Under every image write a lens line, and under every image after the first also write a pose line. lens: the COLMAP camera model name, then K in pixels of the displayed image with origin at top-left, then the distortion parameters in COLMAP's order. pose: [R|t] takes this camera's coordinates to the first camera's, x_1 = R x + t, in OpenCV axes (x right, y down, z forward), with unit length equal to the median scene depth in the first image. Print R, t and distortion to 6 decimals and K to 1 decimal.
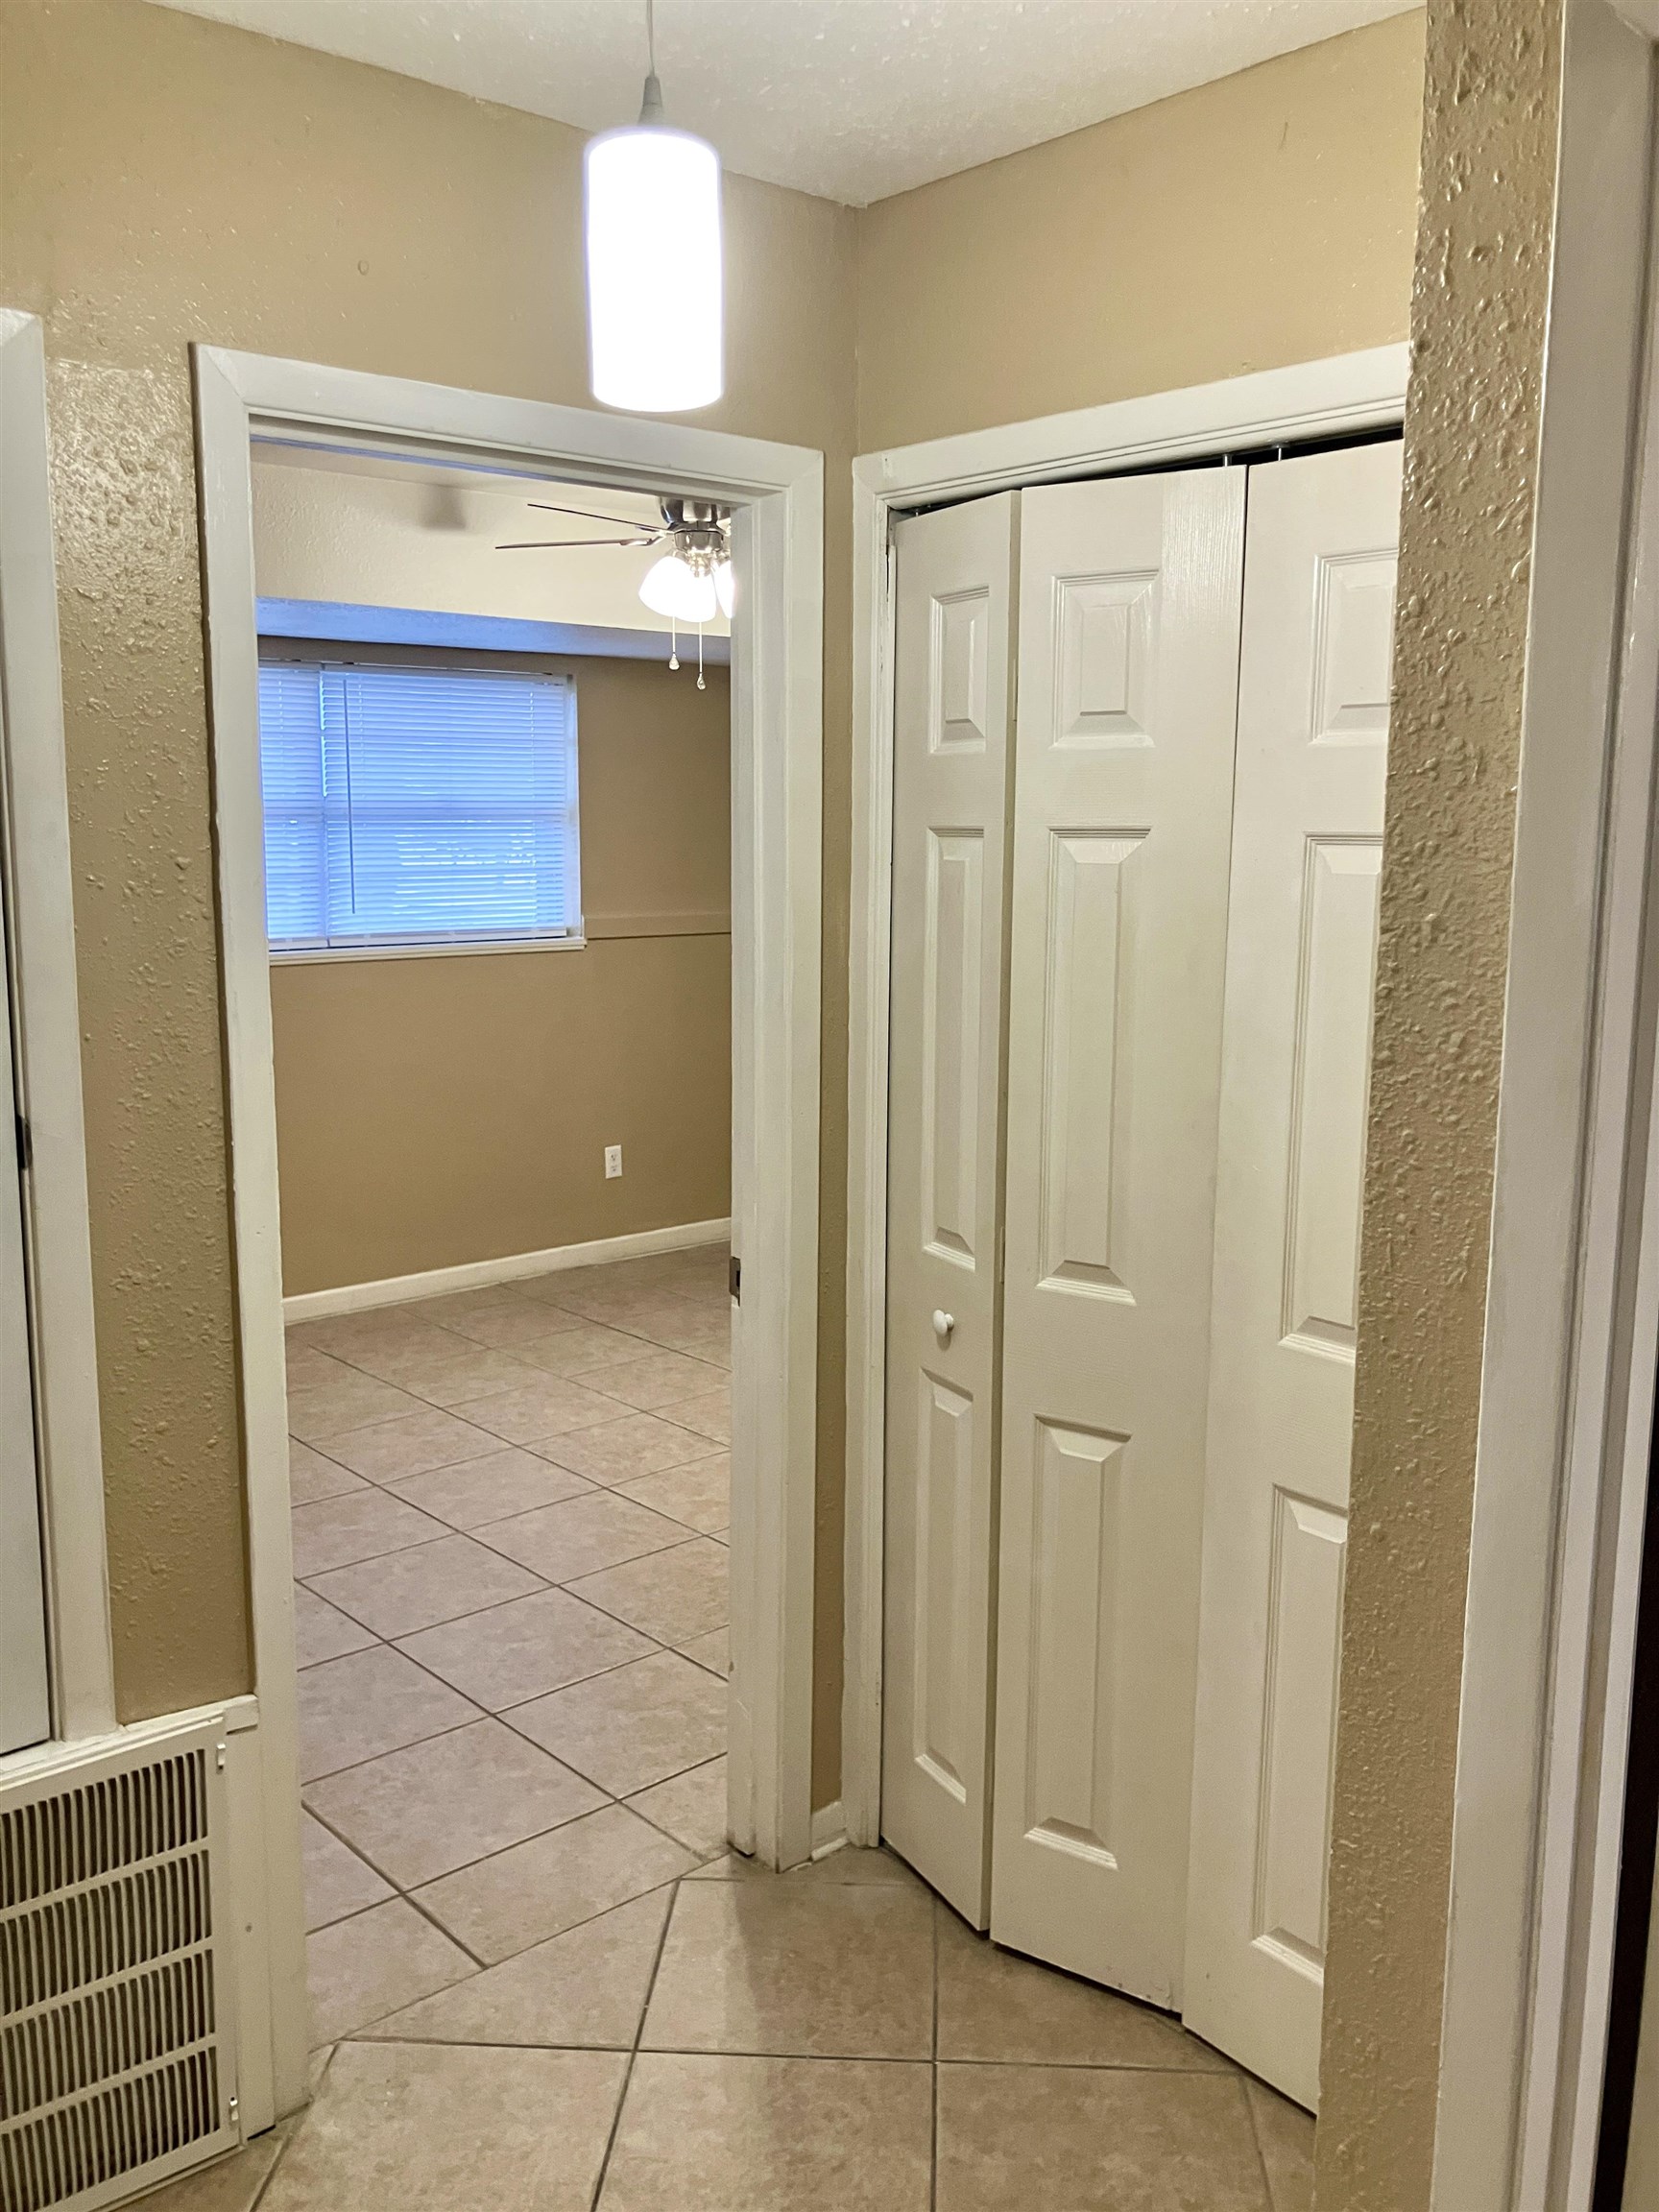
lens RADIAL K [[1809.6, 0, 869.0], [0, 1809.6, 1097.3], [0, 0, 1]] dist [0.071269, -0.101506]
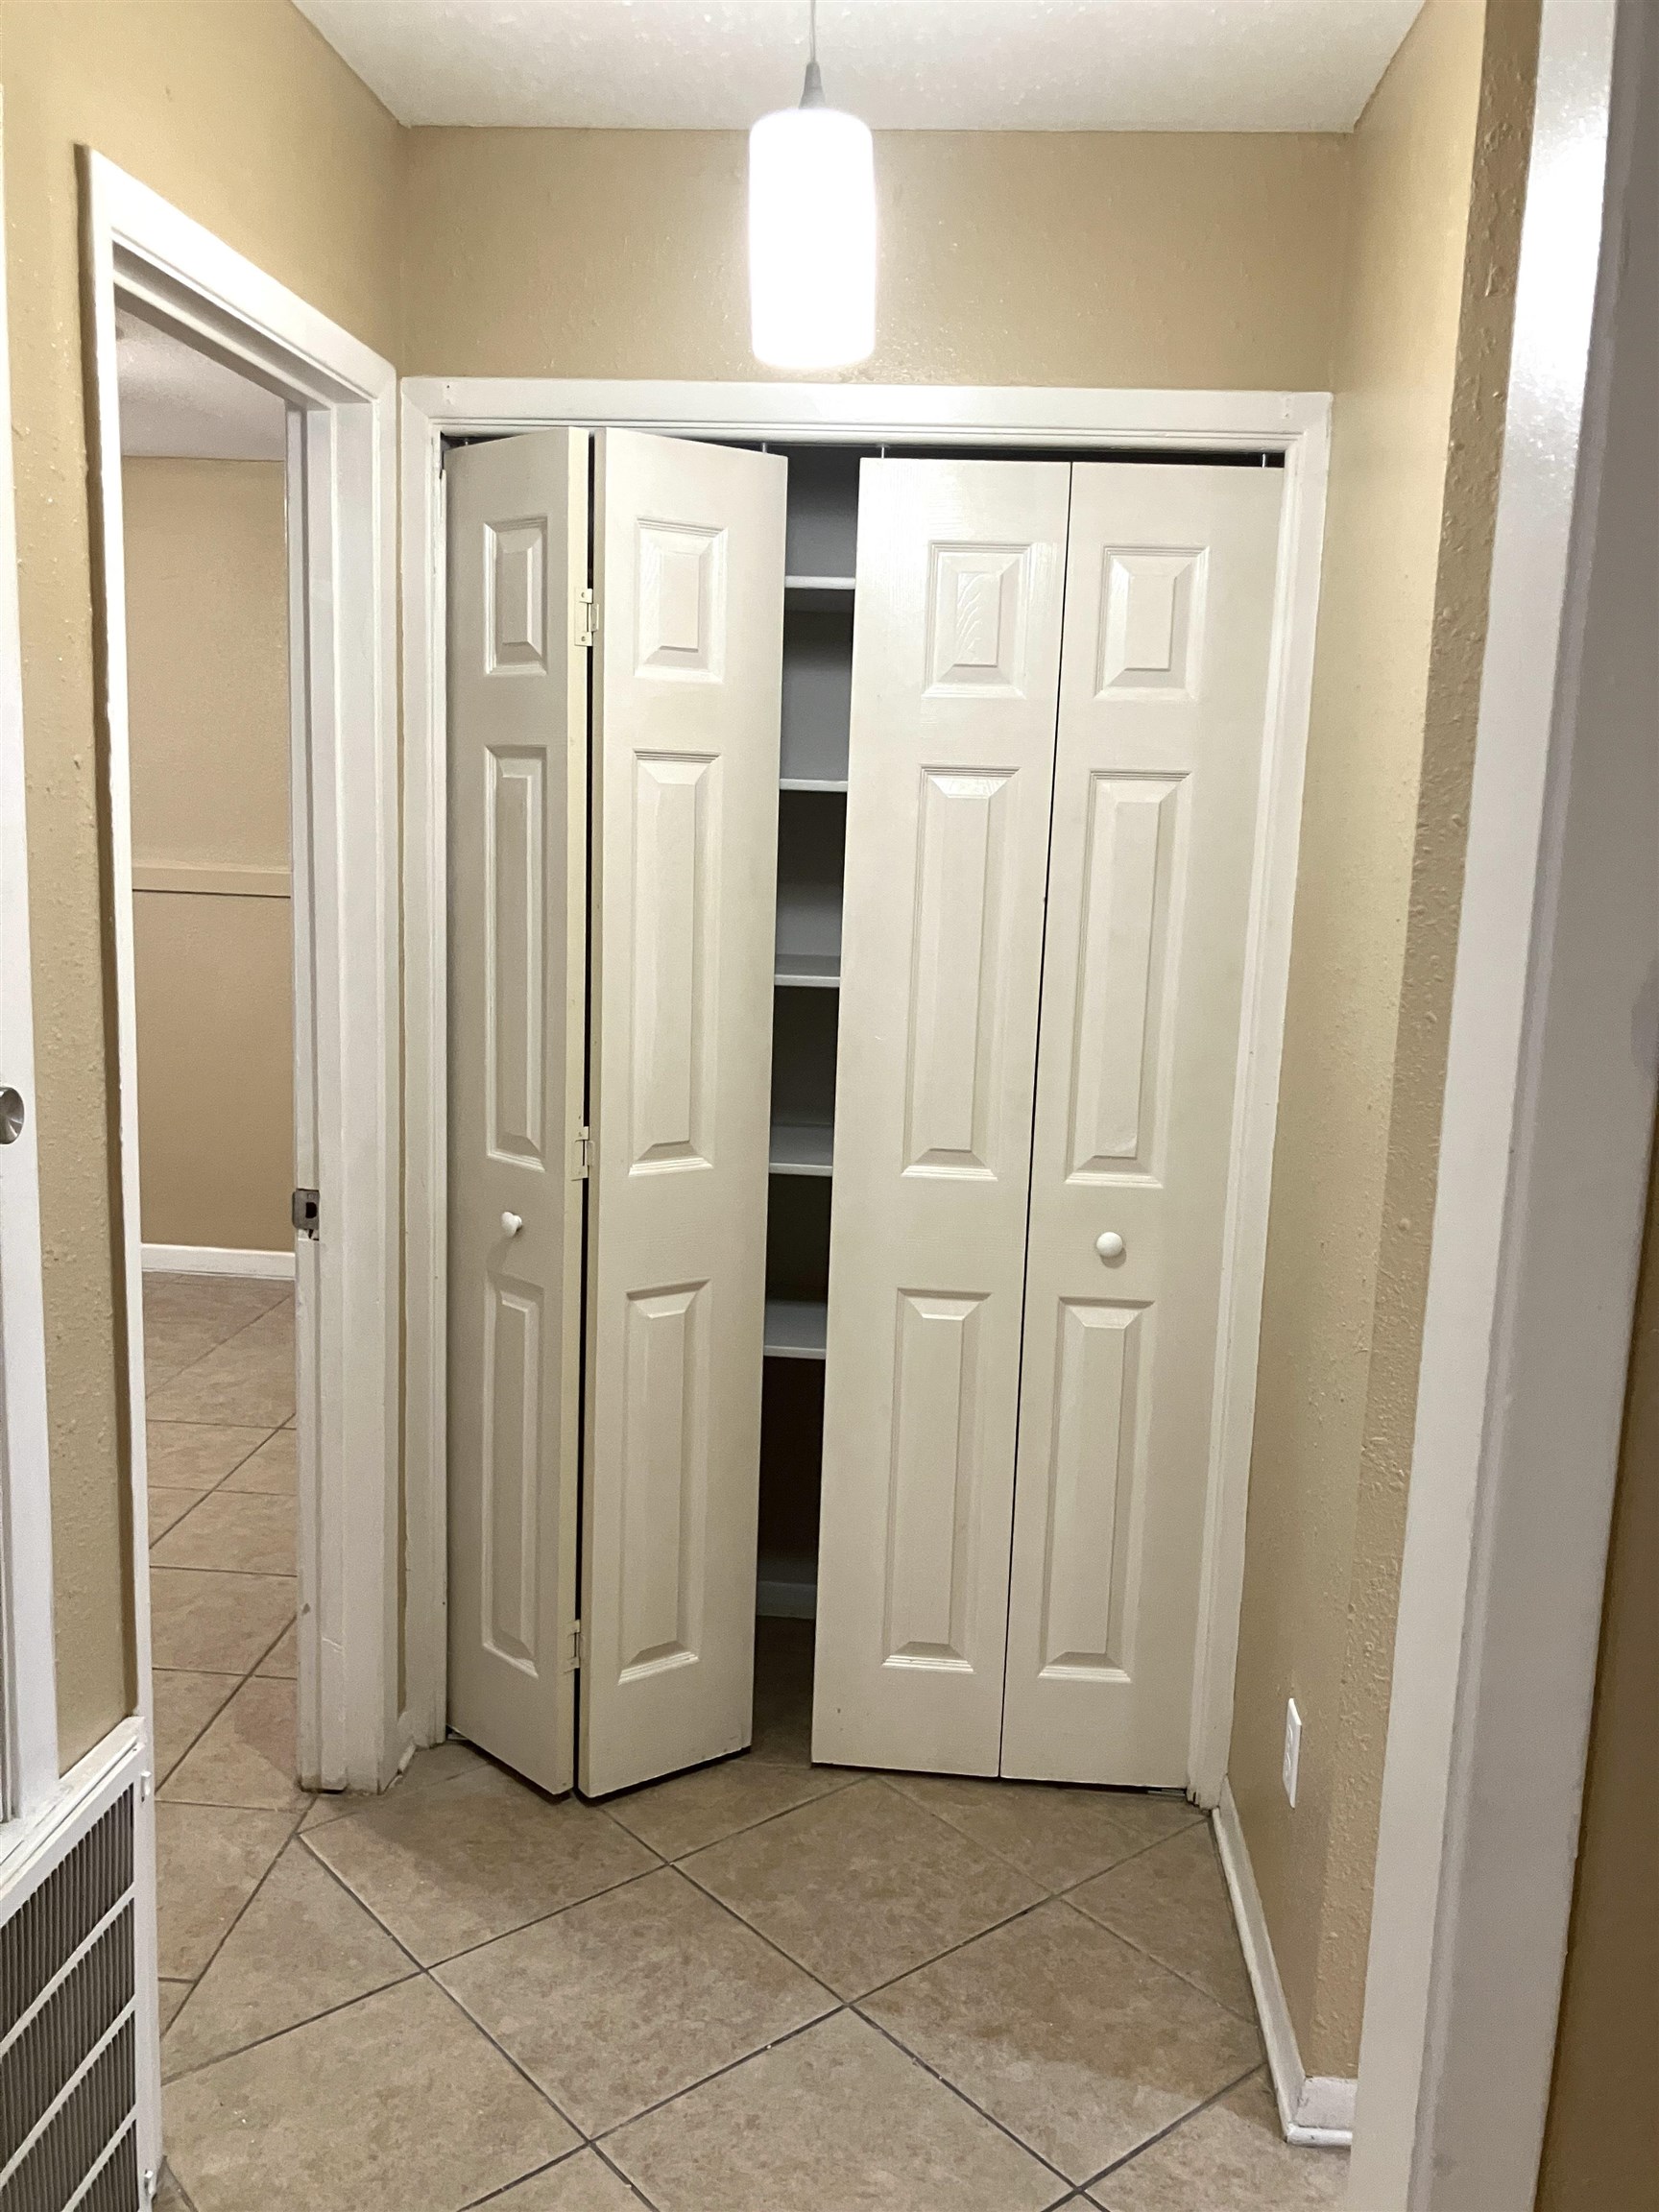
lens RADIAL K [[1832.7, 0, 829.5], [0, 1832.7, 1106.0], [0, 0, 1]] dist [0.017890, 0.015792]
pose [[0.729140, -0.099695, 0.677064, -0.622006], [0.076120, 0.995008, 0.064536, 0.002579], [-0.680118, 0.004483, 0.733089, 0.112981]]
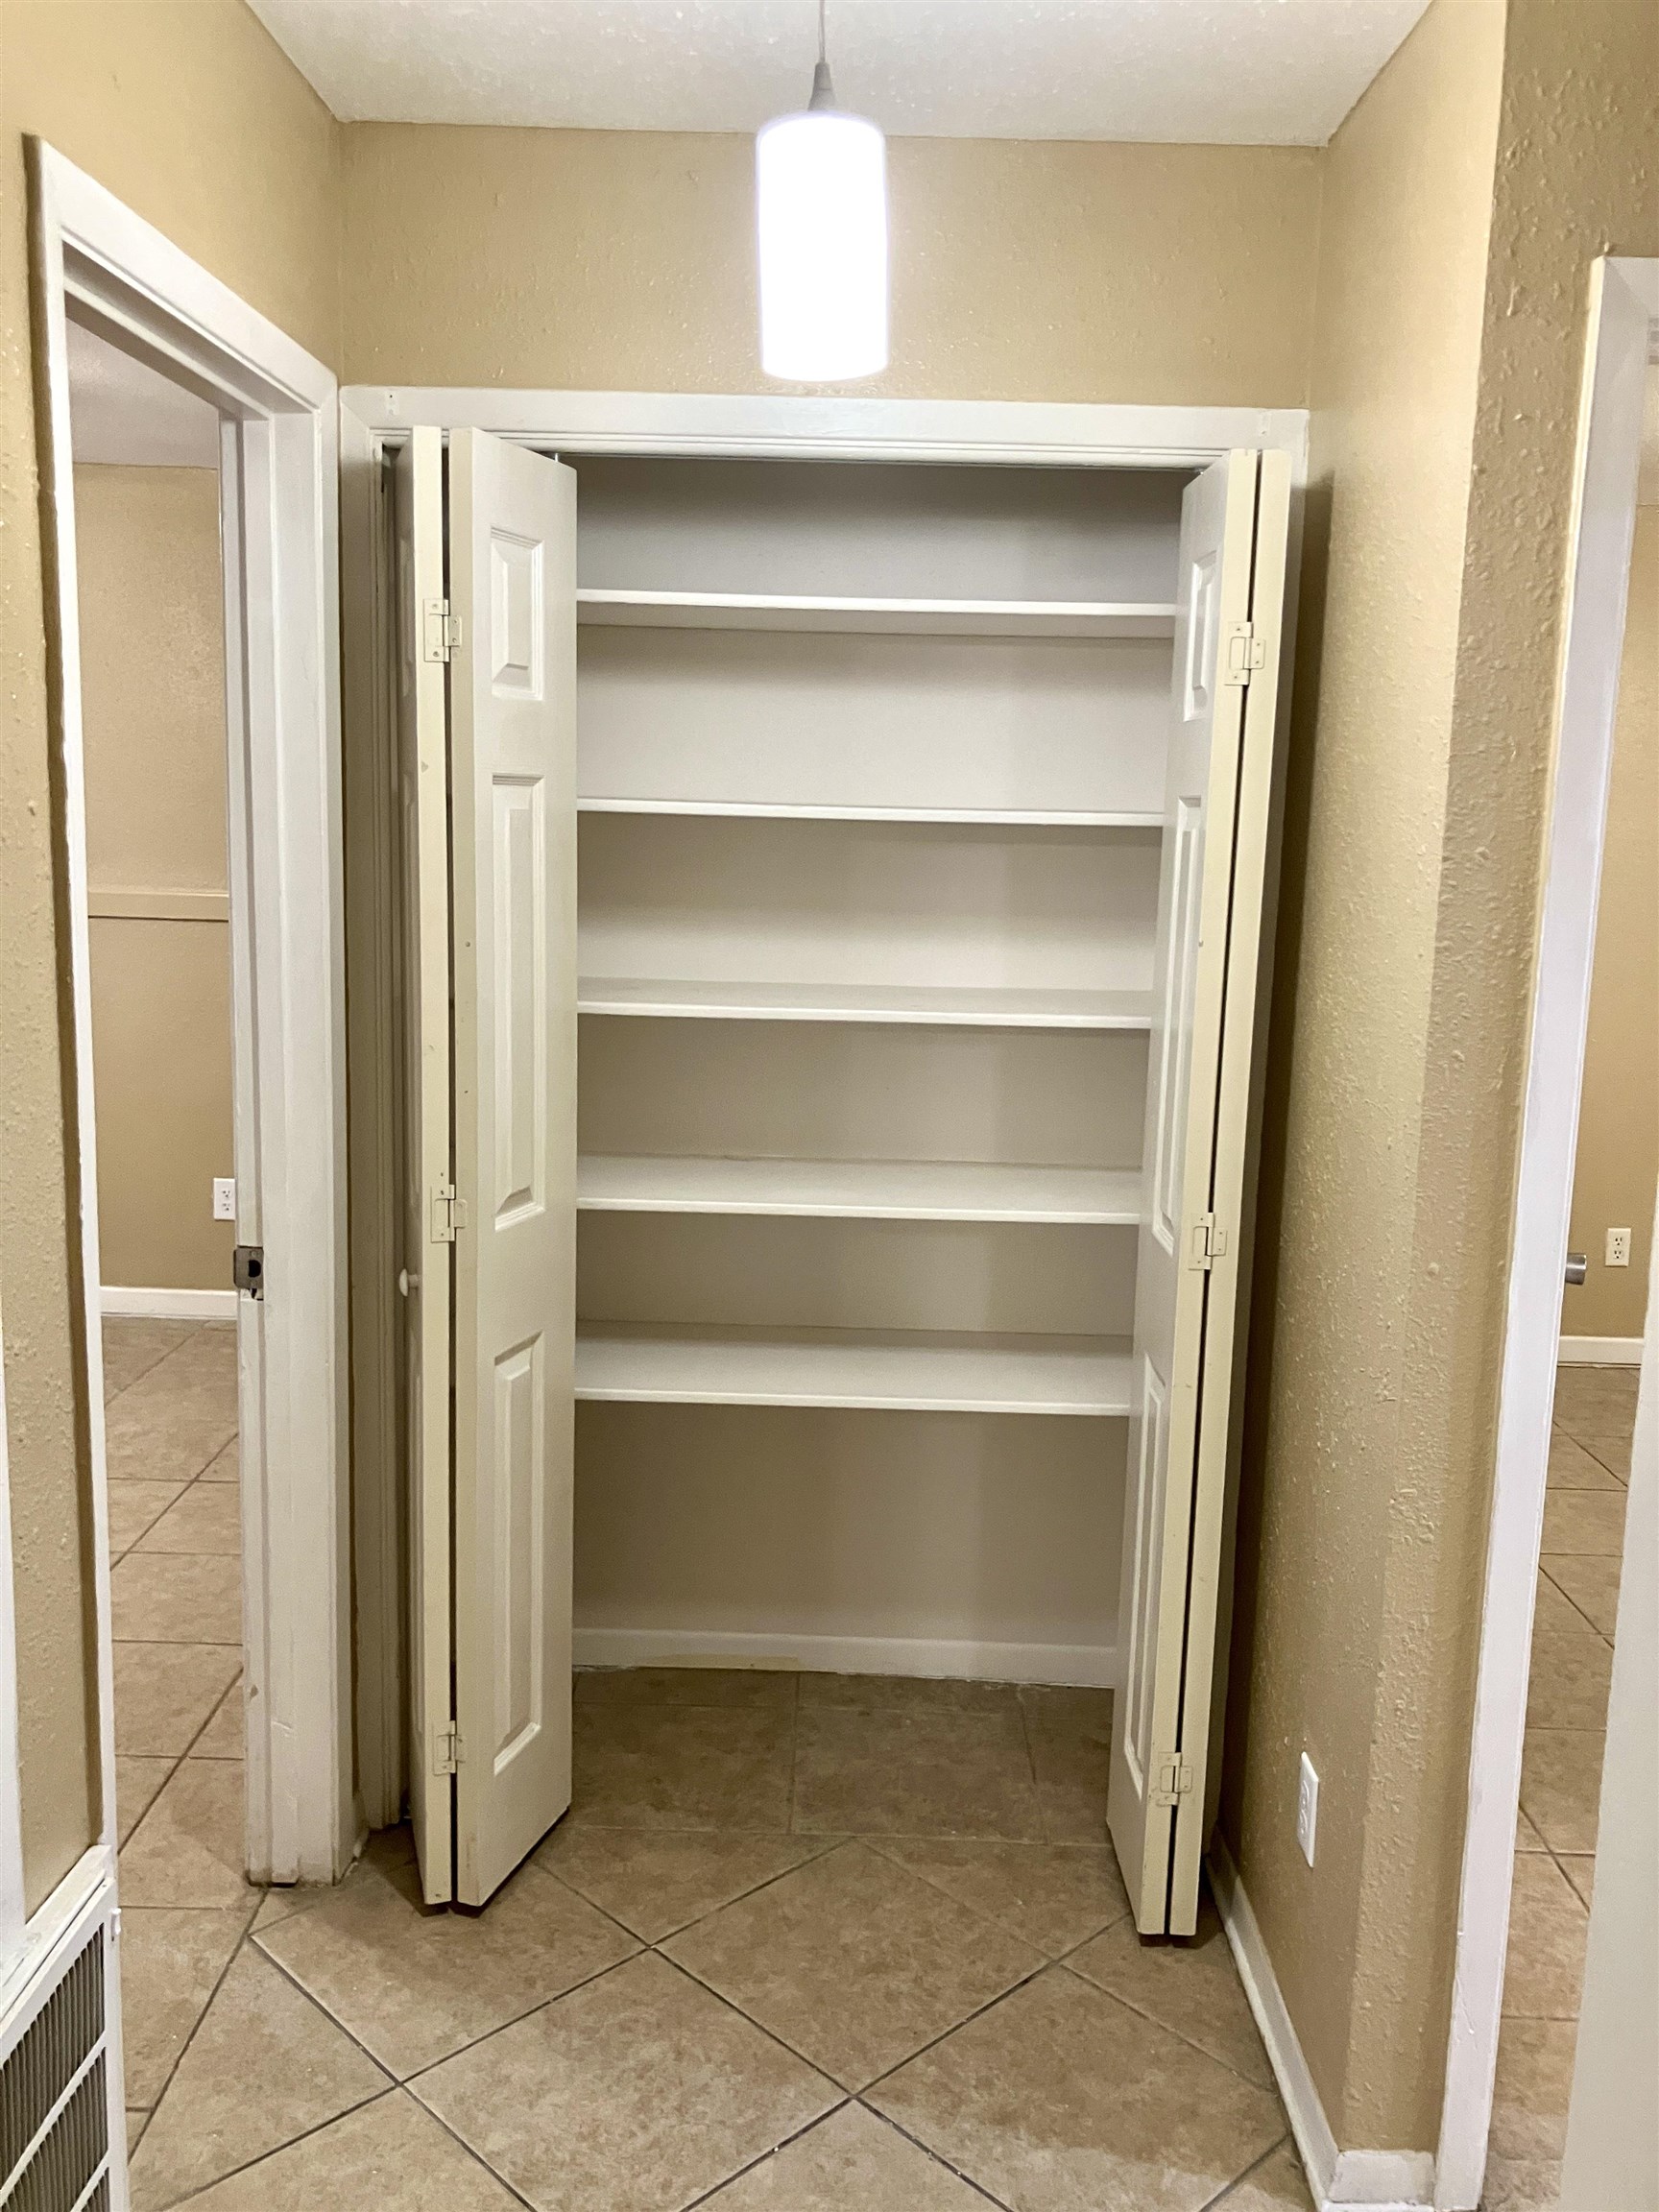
lens RADIAL K [[1837.7, 0, 833.7], [0, 1837.7, 1090.4], [0, 0, 1]] dist [-0.001376, 0.050017]
pose [[0.678691, -0.106916, 0.726600, -0.630047], [0.090243, 0.993990, 0.061968, -0.023224], [-0.728859, 0.023514, 0.684260, 0.187134]]
